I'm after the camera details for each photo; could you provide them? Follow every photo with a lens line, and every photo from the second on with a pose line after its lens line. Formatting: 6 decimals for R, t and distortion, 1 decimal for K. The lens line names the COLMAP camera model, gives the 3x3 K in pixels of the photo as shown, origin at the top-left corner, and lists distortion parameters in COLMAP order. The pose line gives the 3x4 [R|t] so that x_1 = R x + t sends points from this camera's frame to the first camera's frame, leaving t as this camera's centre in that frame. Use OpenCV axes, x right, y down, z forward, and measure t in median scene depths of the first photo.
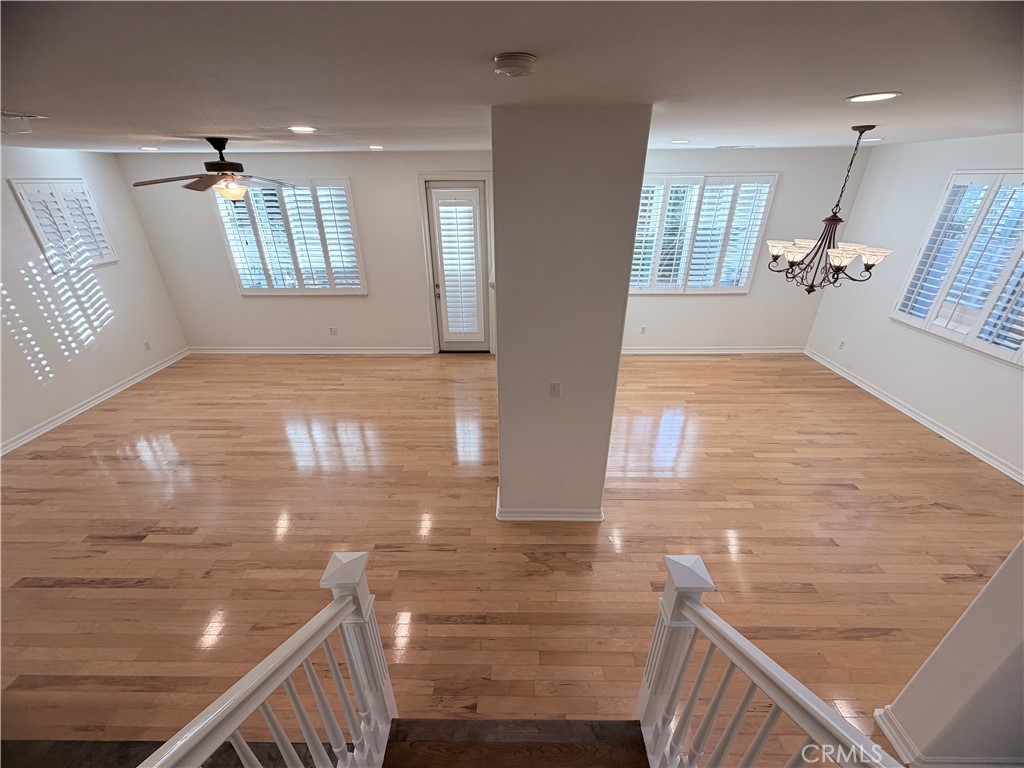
lens RADIAL K [[408.0, 0, 506.9], [0, 408.0, 384.4], [0, 0, 1]] dist [-0.000025, 0.000049]
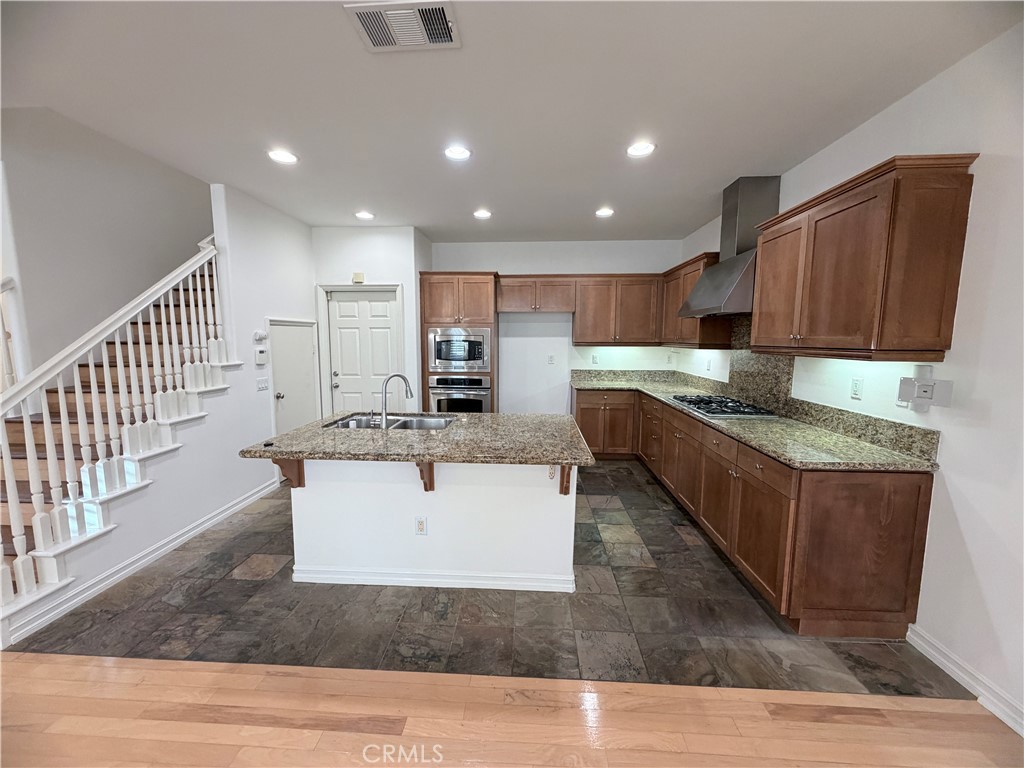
lens RADIAL K [[408.0, 0, 506.9], [0, 408.0, 384.4], [0, 0, 1]] dist [-0.000025, 0.000049]
pose [[-0.998906, 0.001372, 0.046736, -0.727985], [0.026779, 0.836168, 0.547819, -0.081964], [-0.038327, 0.548472, -0.835290, 0.644686]]
